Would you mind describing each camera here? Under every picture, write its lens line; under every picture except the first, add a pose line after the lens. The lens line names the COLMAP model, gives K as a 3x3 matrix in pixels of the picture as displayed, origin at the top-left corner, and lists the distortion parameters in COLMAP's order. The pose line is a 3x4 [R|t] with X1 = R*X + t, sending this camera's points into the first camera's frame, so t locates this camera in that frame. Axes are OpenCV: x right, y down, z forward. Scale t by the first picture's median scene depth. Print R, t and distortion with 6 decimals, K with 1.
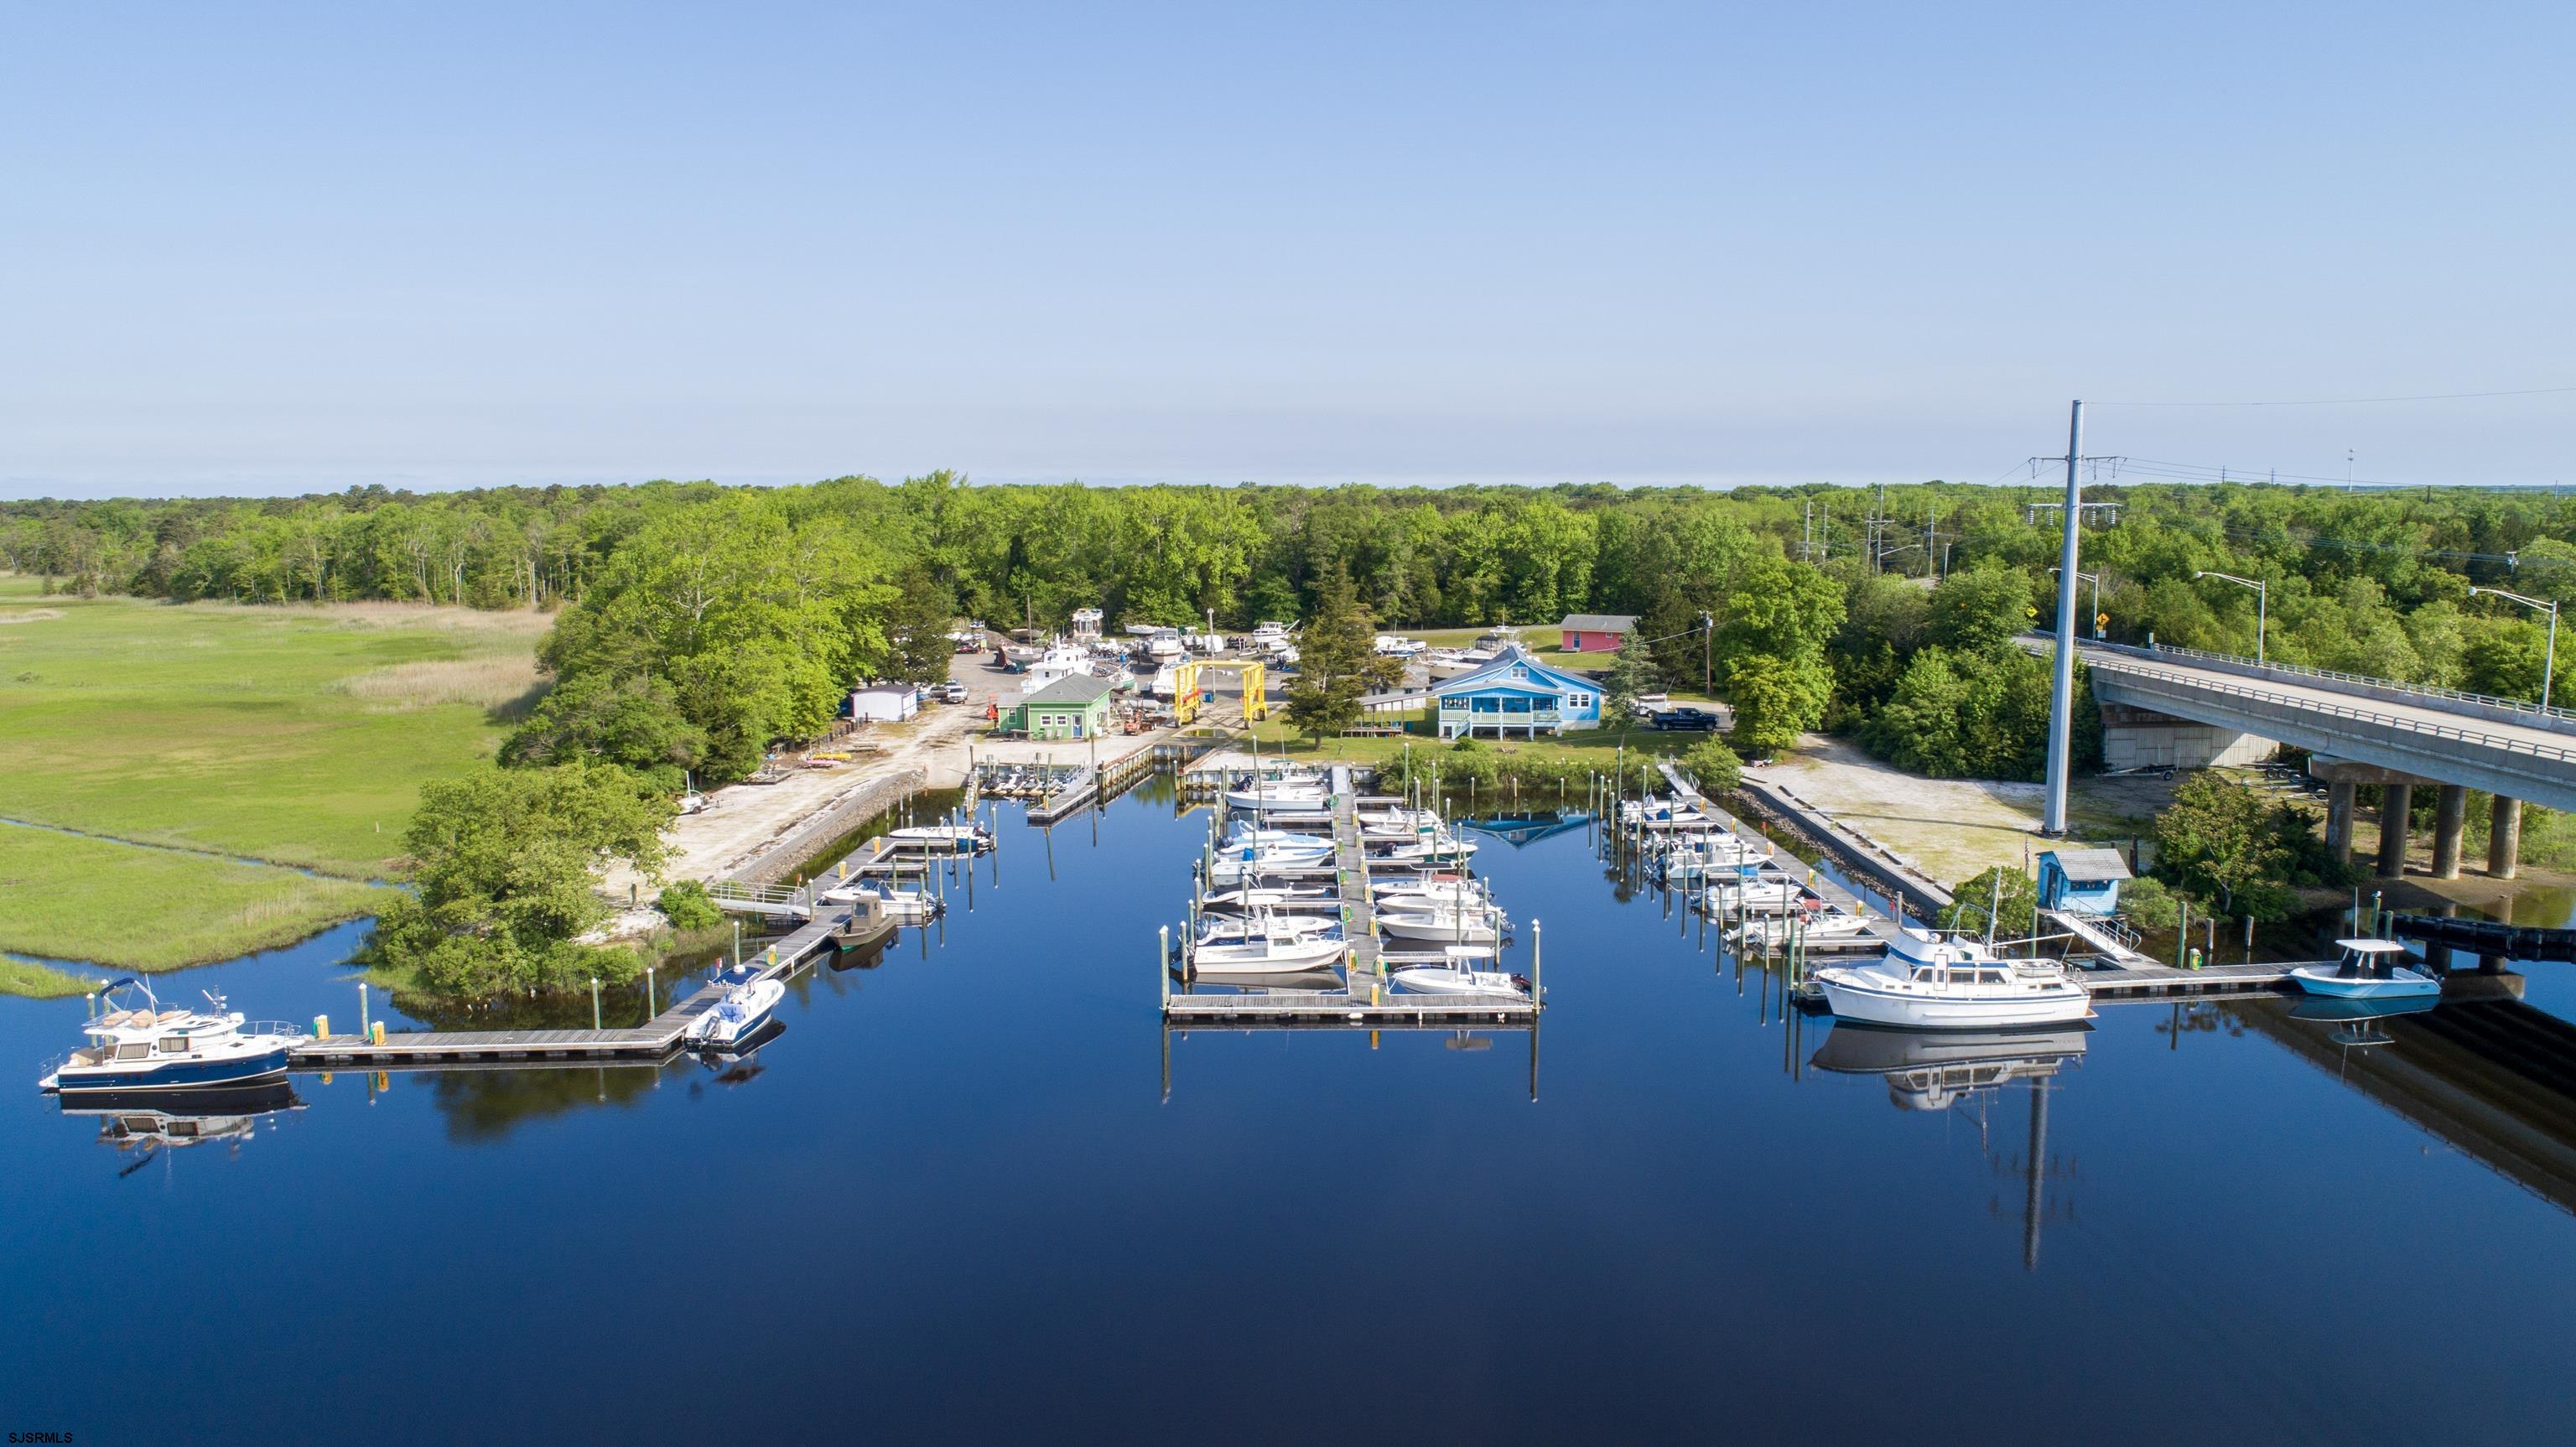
lens RADIAL K [[1718.5, 0, 1289.6], [0, 1718.5, 723.3], [0, 0, 1]] dist [-0.019071, 0.007823]
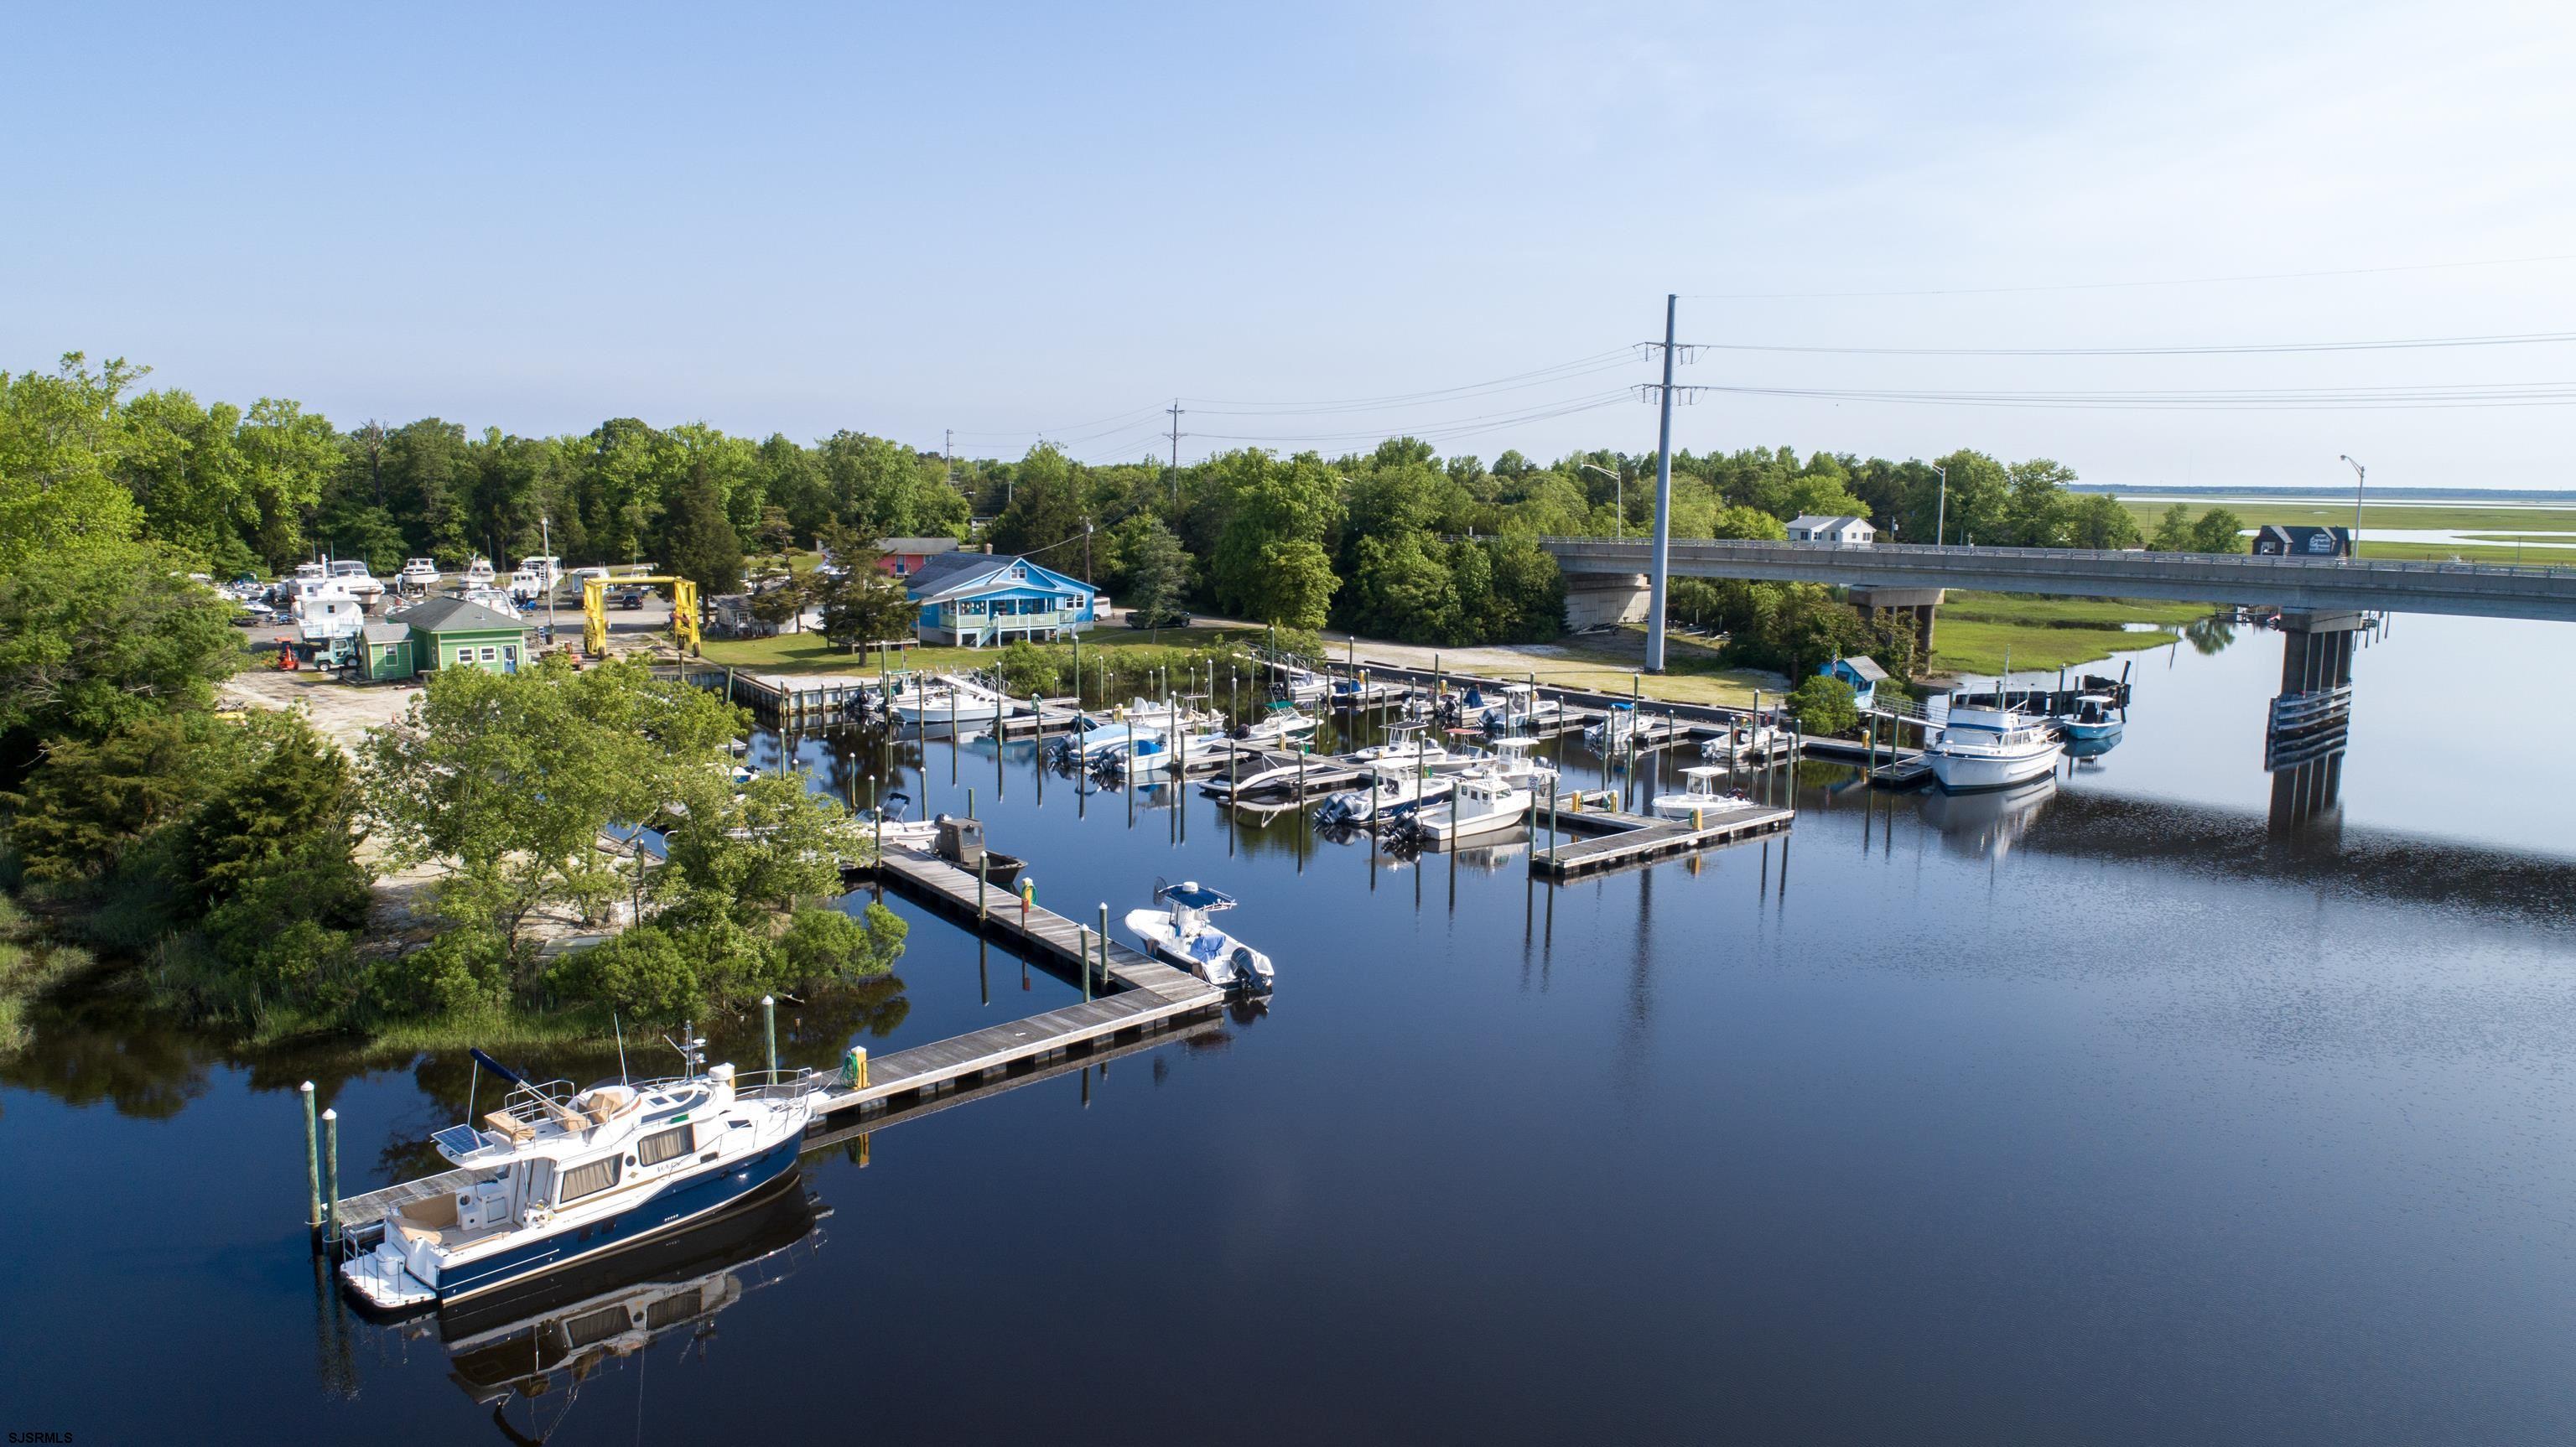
lens RADIAL K [[1718.5, 0, 1287.7], [0, 1718.5, 728.6], [0, 0, 1]] dist [-0.019071, 0.007823]
pose [[0.740556, -0.084031, 0.666720, -0.386768], [0.075651, 0.996269, 0.041537, 0.026599], [-0.667723, 0.019678, 0.744149, 0.227837]]
